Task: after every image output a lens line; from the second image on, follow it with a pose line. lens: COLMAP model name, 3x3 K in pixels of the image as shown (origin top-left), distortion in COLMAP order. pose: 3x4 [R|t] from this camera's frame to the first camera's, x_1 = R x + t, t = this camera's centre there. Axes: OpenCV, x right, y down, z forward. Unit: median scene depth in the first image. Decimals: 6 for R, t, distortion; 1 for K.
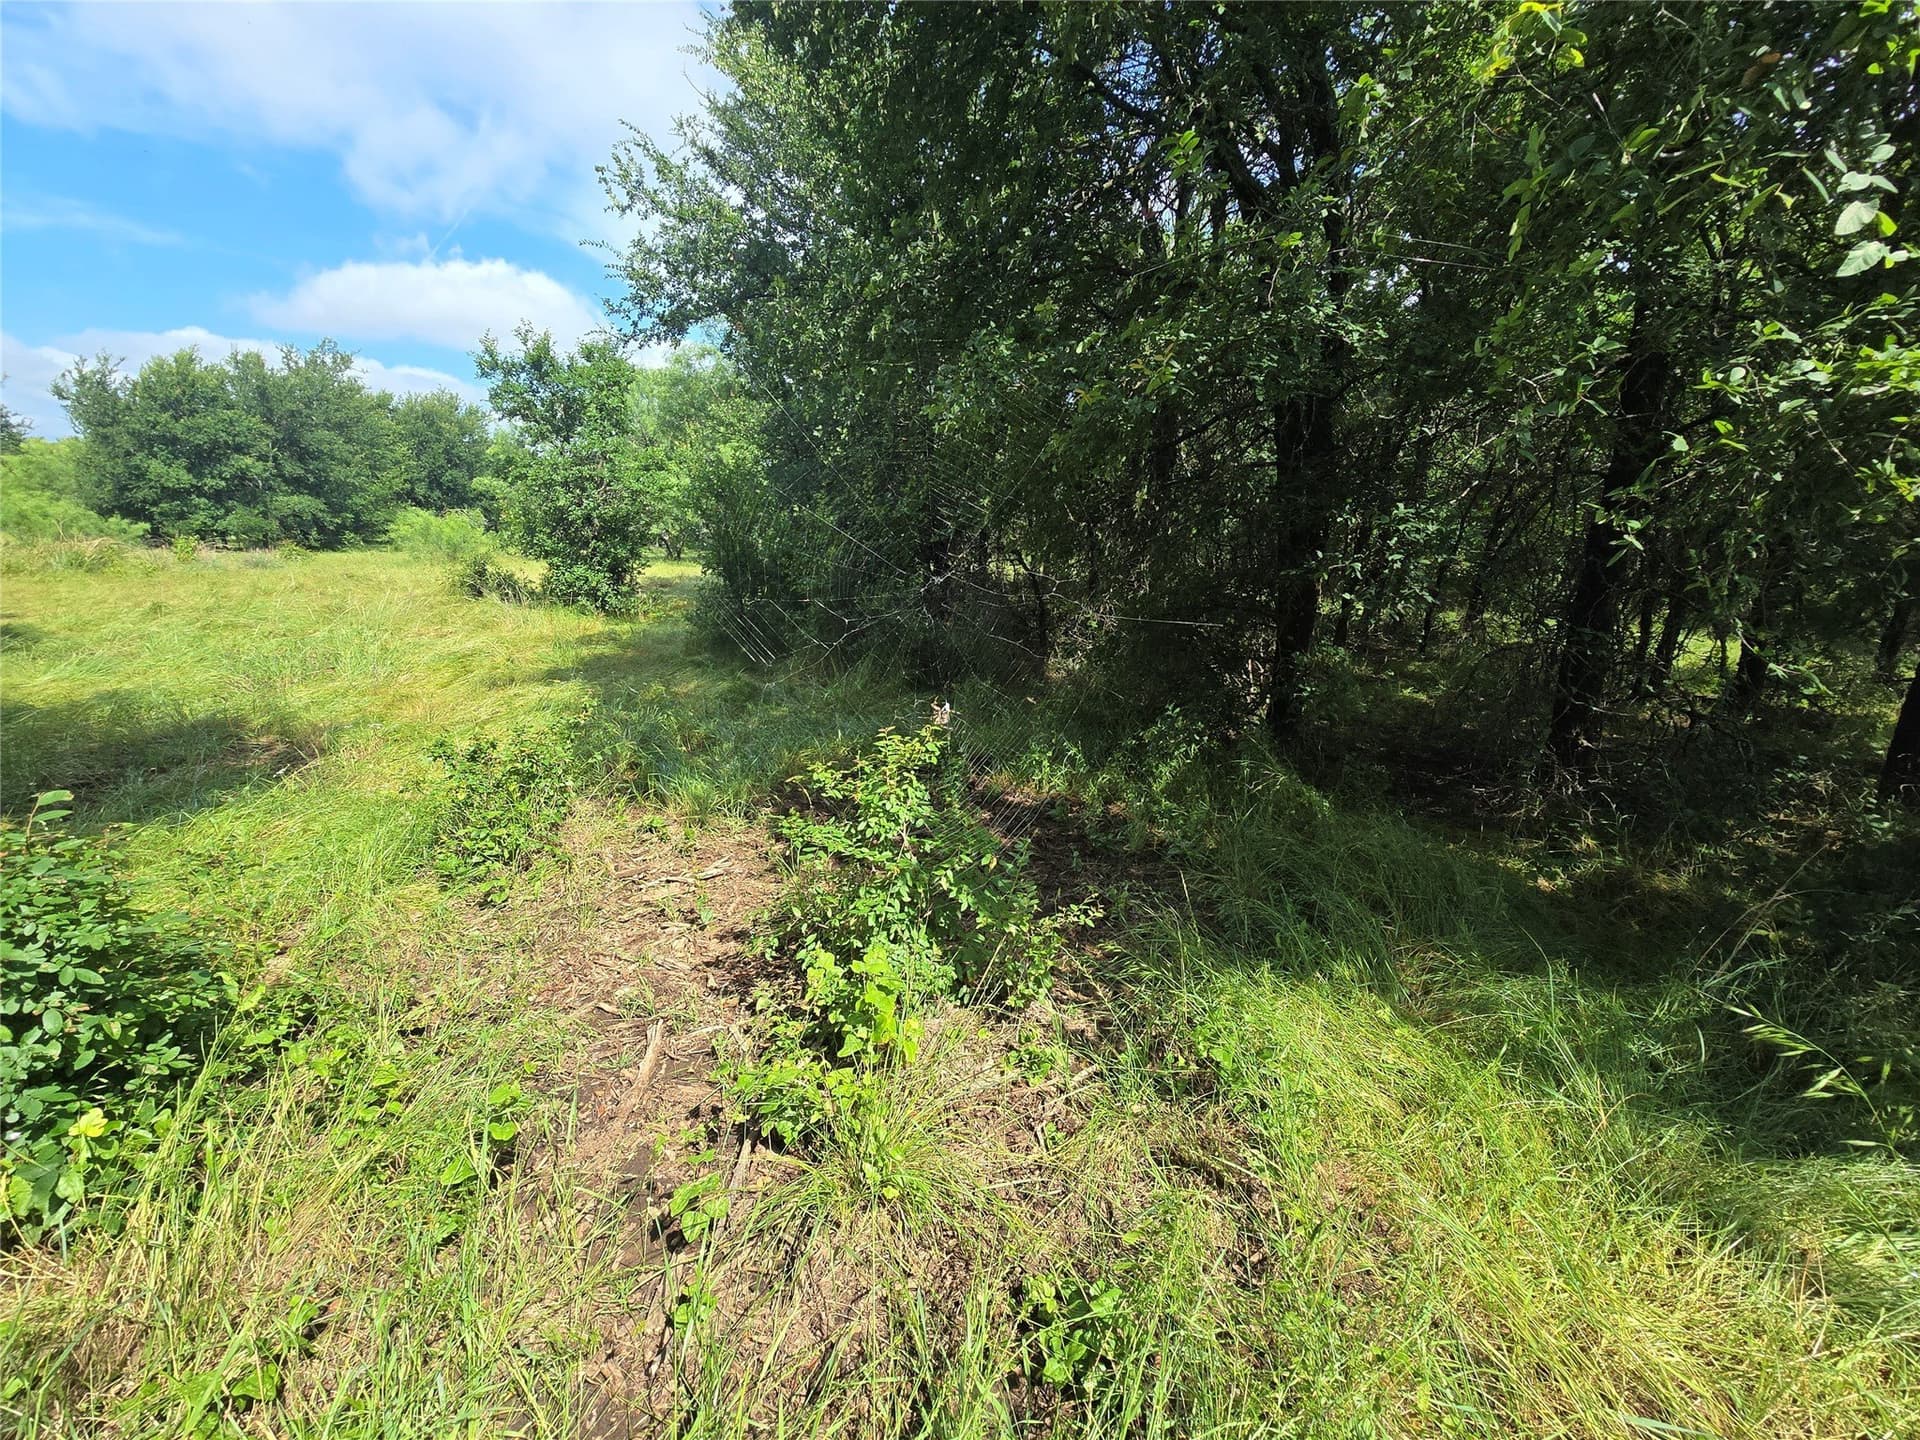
lens RADIAL K [[777.4, 0, 954.7], [0, 777.4, 712.8], [0, 0, 1]] dist [-0.012807, 0.002668]
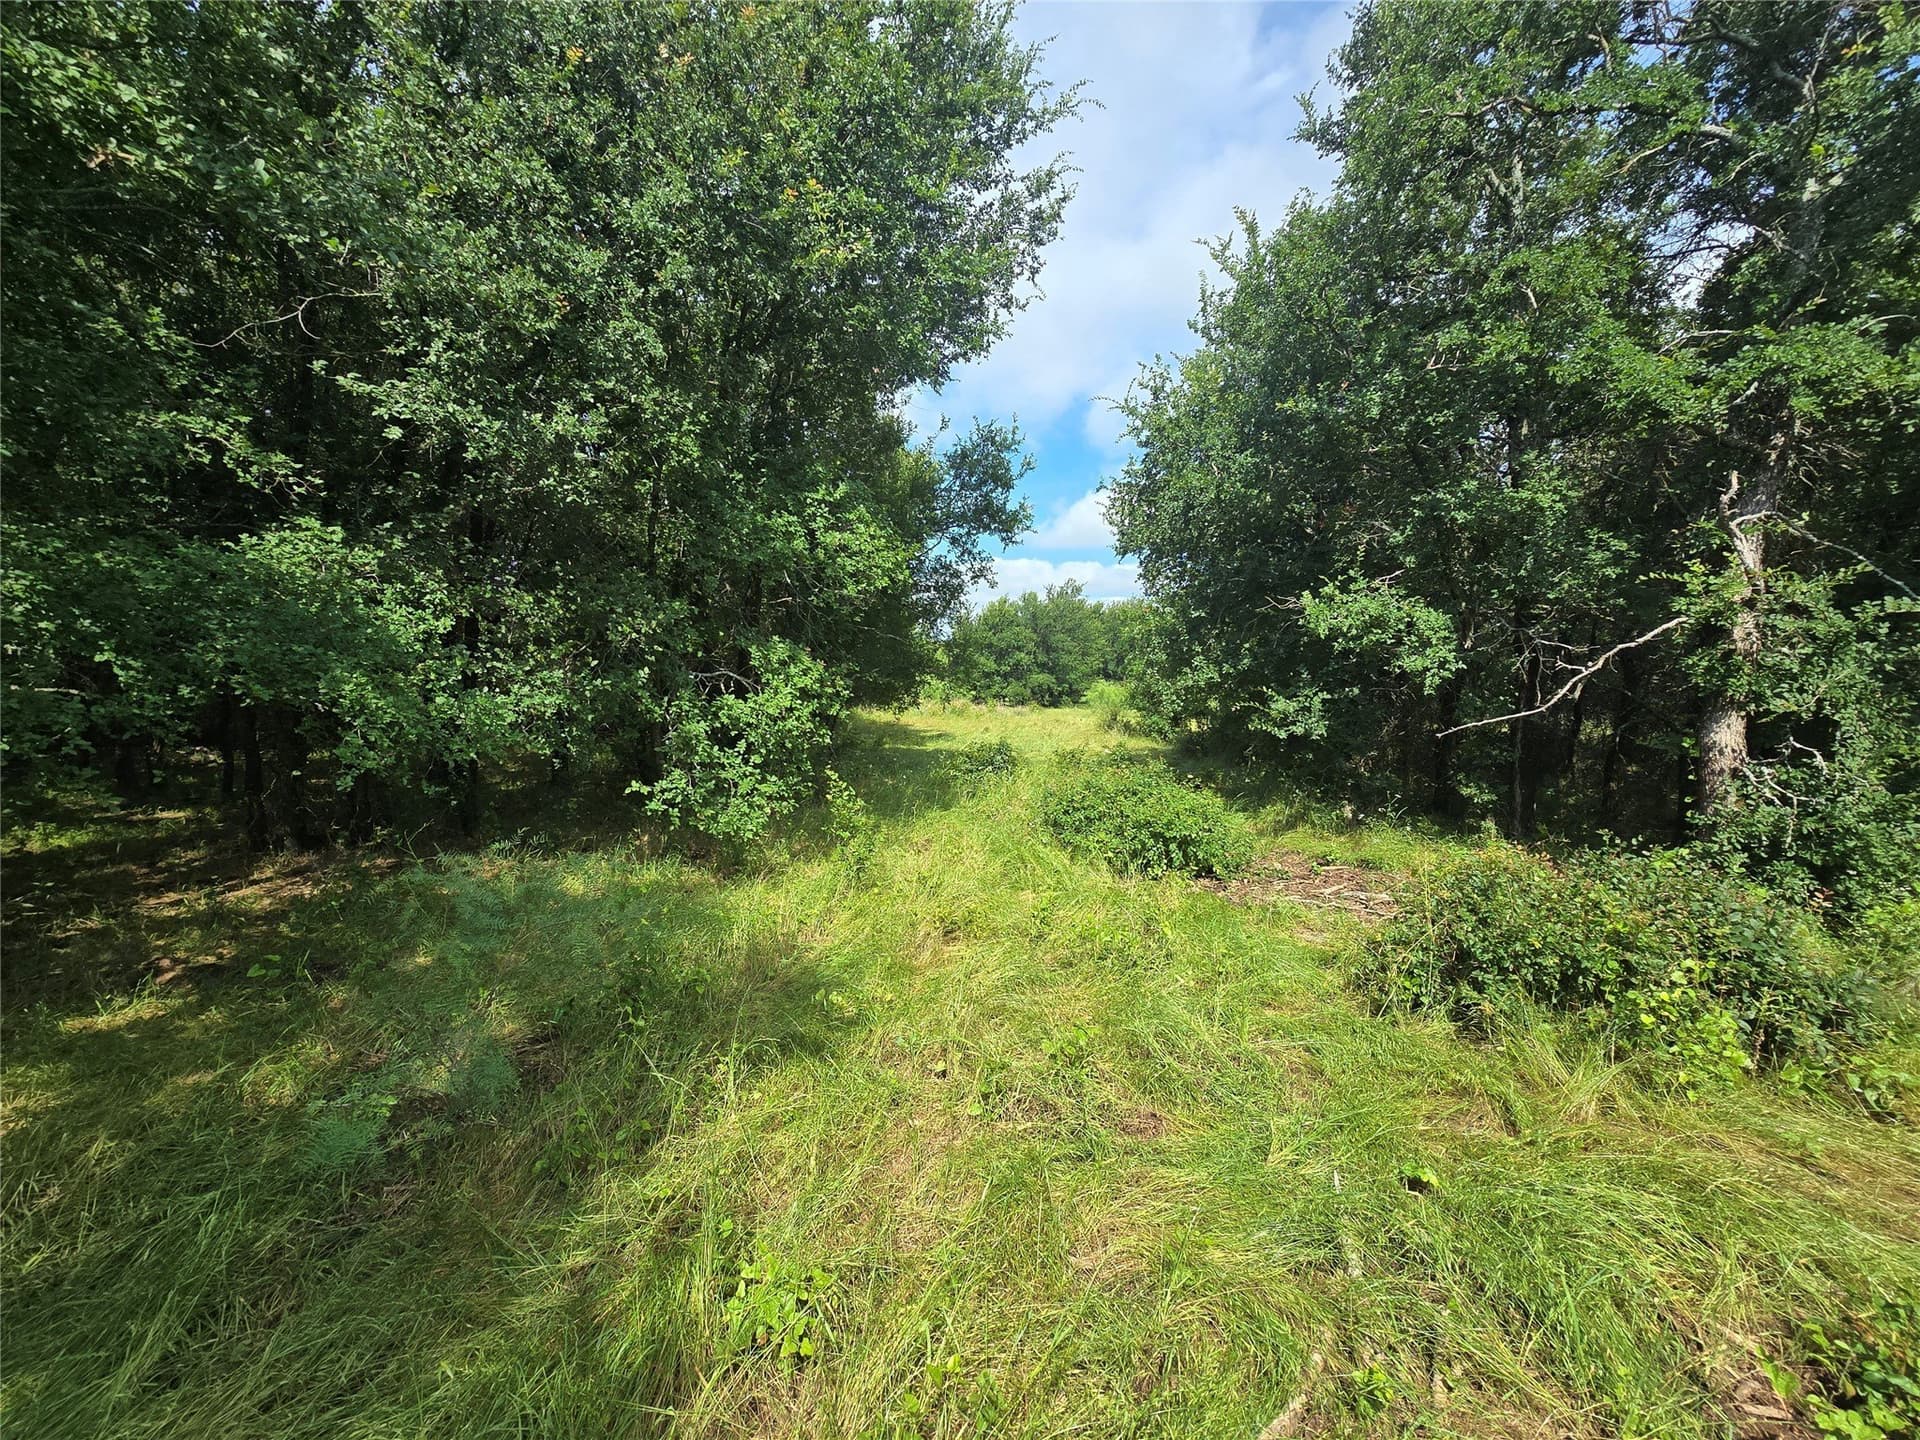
lens RADIAL K [[777.4, 0, 957.7], [0, 777.4, 711.9], [0, 0, 1]] dist [-0.012807, 0.002668]
pose [[0.696136, 0.009429, -0.717848, 0.210058], [-0.155758, 0.978080, -0.138200, 0.052757], [0.700809, 0.208016, 0.682345, -0.237433]]
